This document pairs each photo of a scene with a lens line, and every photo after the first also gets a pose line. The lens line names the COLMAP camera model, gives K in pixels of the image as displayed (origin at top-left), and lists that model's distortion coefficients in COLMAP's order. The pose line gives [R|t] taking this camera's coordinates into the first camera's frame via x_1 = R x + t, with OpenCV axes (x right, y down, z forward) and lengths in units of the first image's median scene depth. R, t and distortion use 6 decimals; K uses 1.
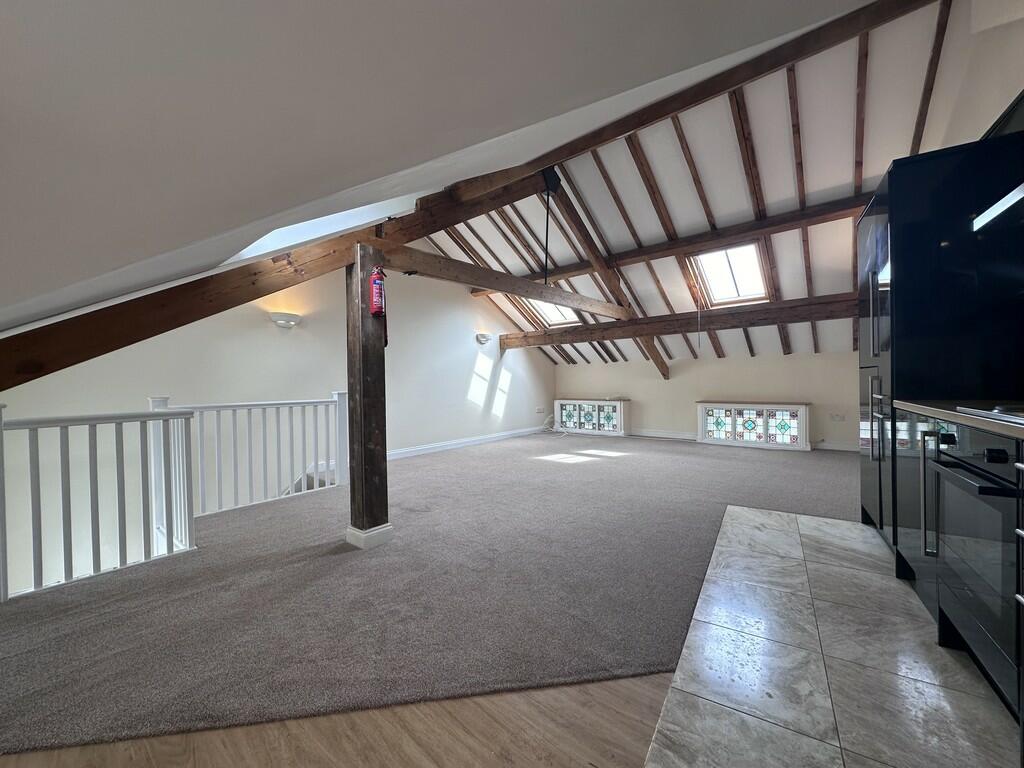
lens RADIAL K [[409.1, 0, 514.5], [0, 409.1, 382.9], [0, 0, 1]] dist [-0.000691, -0.000111]
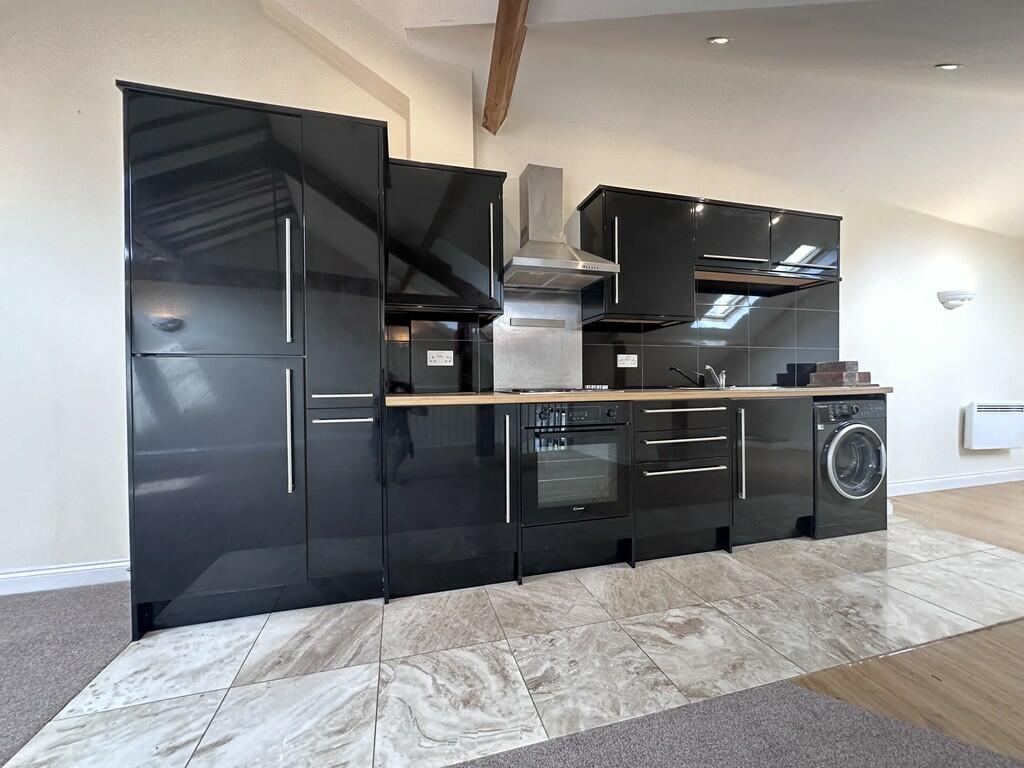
lens RADIAL K [[409.1, 0, 512.3], [0, 409.1, 386.2], [0, 0, 1]] dist [-0.000691, -0.000111]
pose [[-0.733231, 0.012101, 0.679872, 0.127623], [0.023321, 0.999701, 0.007357, 0.012977], [-0.679579, 0.021250, -0.733294, 1.265152]]
